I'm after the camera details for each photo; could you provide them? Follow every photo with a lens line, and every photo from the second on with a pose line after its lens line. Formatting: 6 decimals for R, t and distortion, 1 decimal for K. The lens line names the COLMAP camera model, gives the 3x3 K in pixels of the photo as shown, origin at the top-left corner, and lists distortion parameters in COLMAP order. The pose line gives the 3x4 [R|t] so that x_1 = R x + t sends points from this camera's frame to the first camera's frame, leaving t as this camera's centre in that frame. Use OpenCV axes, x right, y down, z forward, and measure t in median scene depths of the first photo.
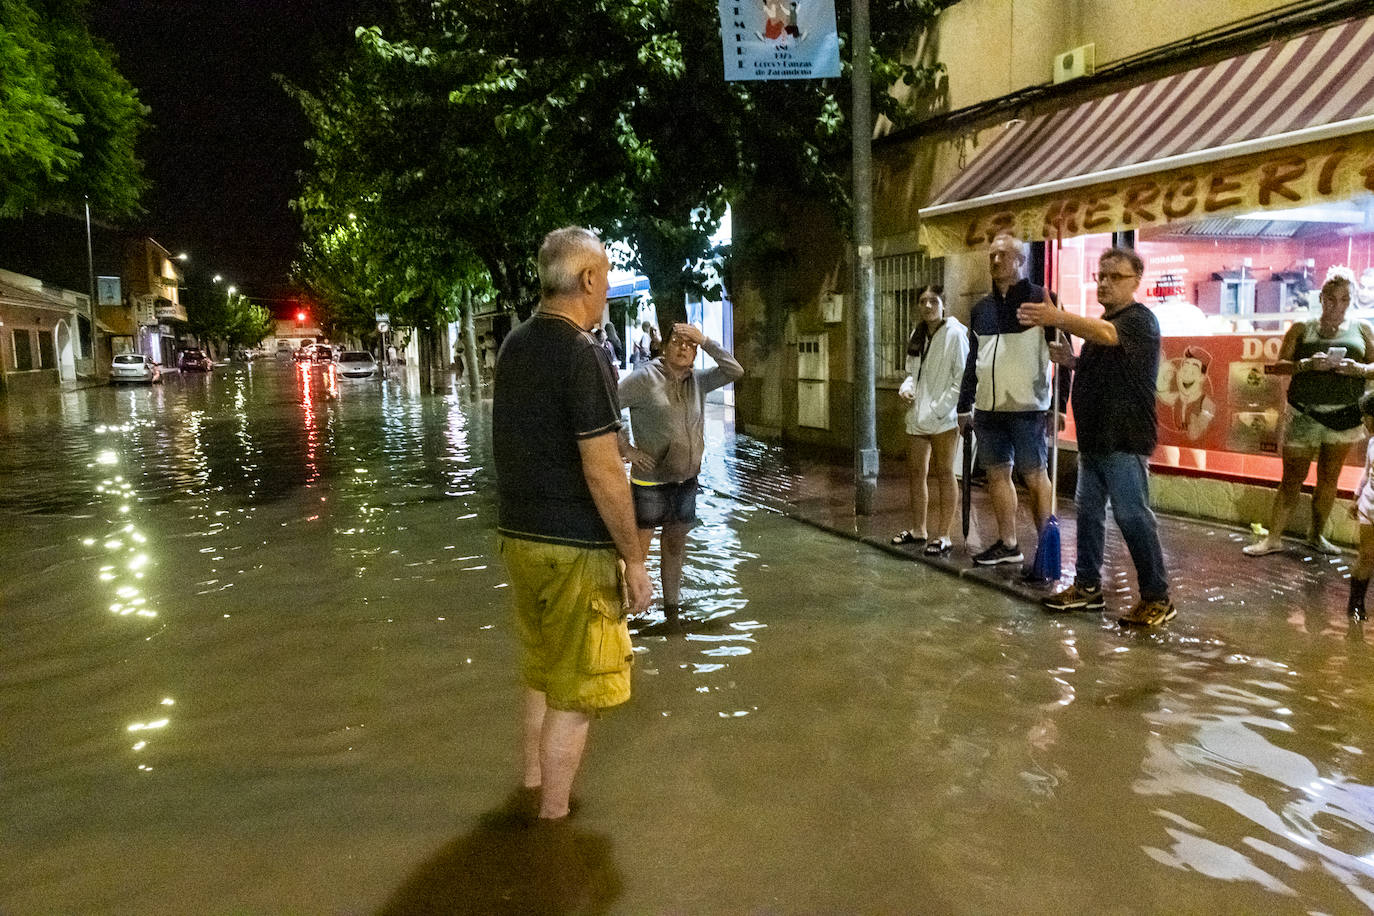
lens RADIAL K [[973.0, 0, 728.1], [0, 973.0, 457.4], [0, 0, 1]] dist [-0.020834, -0.001335]
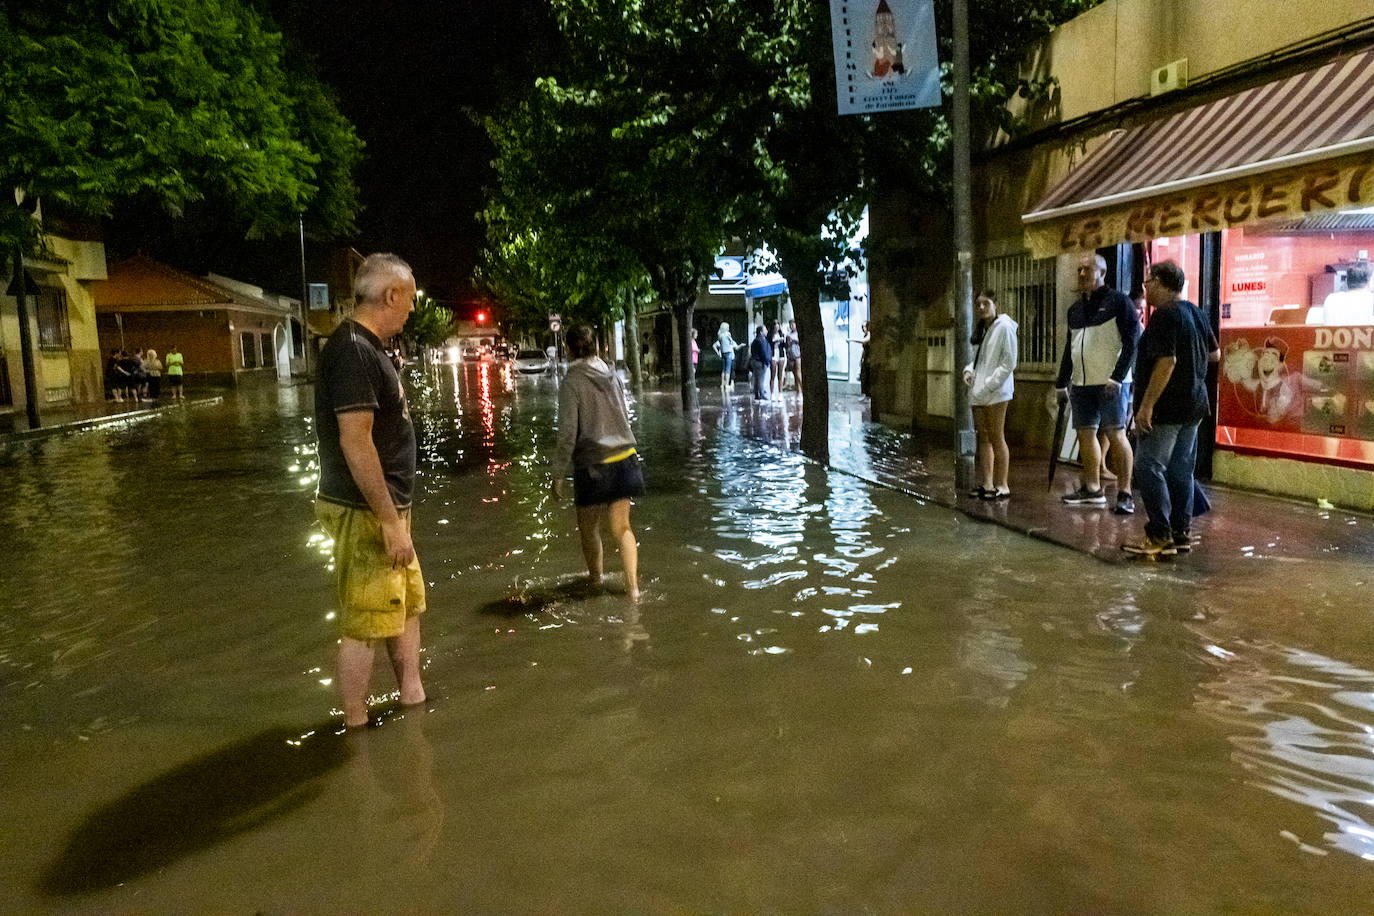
lens RADIAL K [[973.0, 0, 728.1], [0, 973.0, 457.4], [0, 0, 1]] dist [-0.020834, -0.001335]
pose [[0.986491, 0.008894, -0.163576, 0.045878], [-0.008162, 0.999953, 0.005141, 0.016052], [0.163614, -0.003737, 0.986517, -0.137321]]
